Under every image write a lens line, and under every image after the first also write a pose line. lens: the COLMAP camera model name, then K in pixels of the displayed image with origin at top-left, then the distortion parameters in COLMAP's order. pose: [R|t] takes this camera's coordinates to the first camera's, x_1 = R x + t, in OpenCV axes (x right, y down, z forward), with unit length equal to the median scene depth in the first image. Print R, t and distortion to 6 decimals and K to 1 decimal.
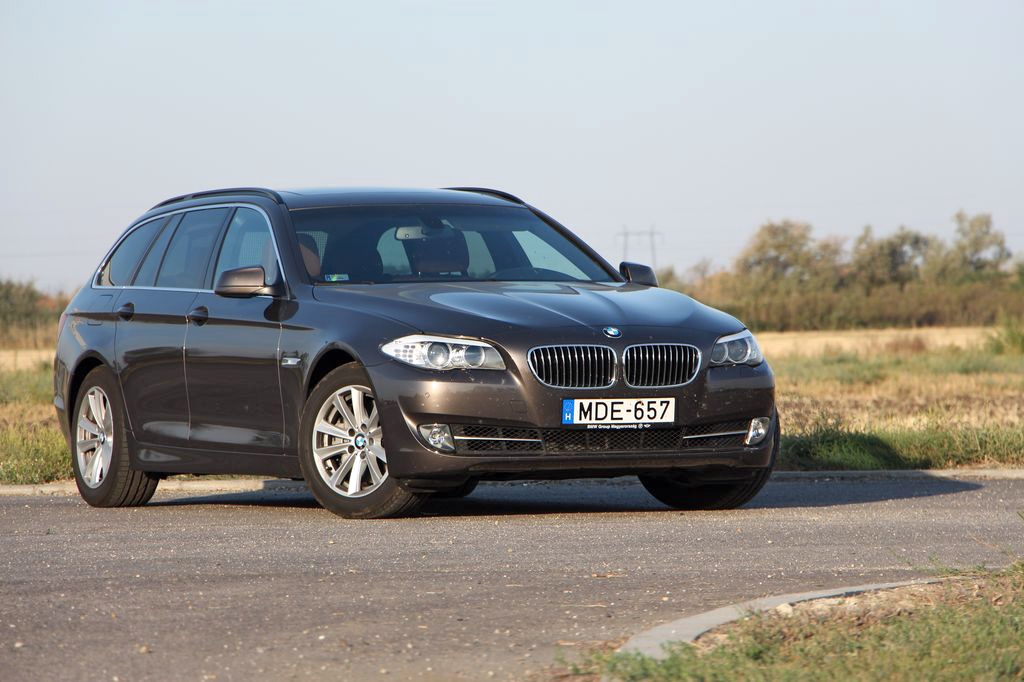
lens RADIAL K [[6071.9, 0, 497.7], [0, 6071.9, 347.2], [0, 0, 1]] dist [2.373707, 0.000000]
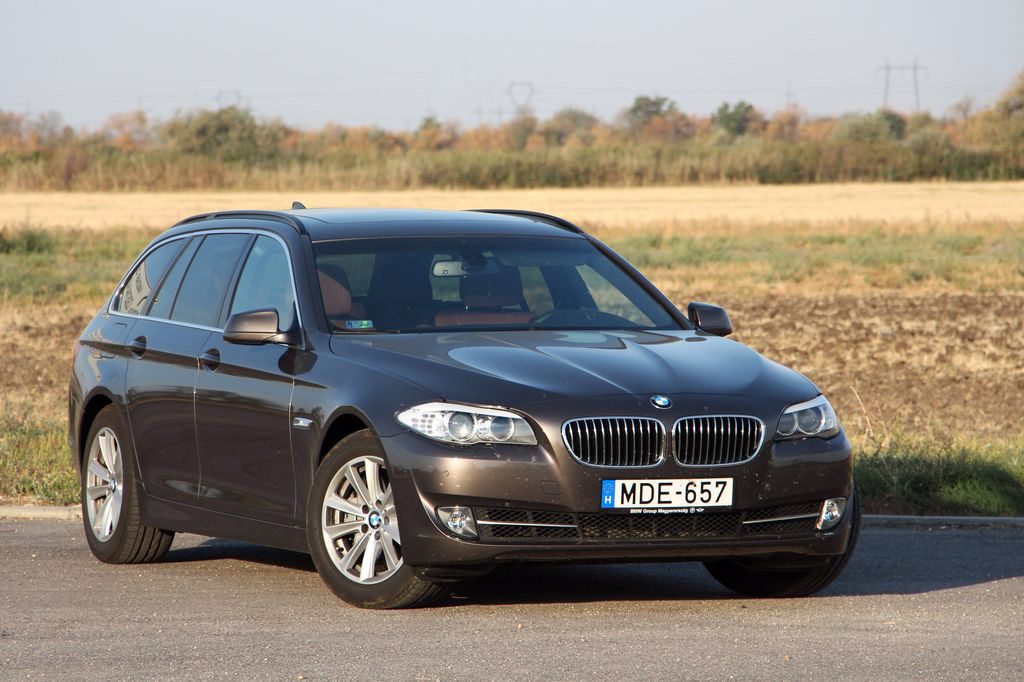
lens RADIAL K [[6071.9, 0, 492.1], [0, 6071.9, 345.6], [0, 0, 1]] dist [2.373707, 0.000000]
pose [[0.999007, 0.012118, -0.042878, 0.031726], [-0.010950, 0.999566, 0.027364, -0.033929], [0.043191, -0.026867, 0.998706, 0.126217]]
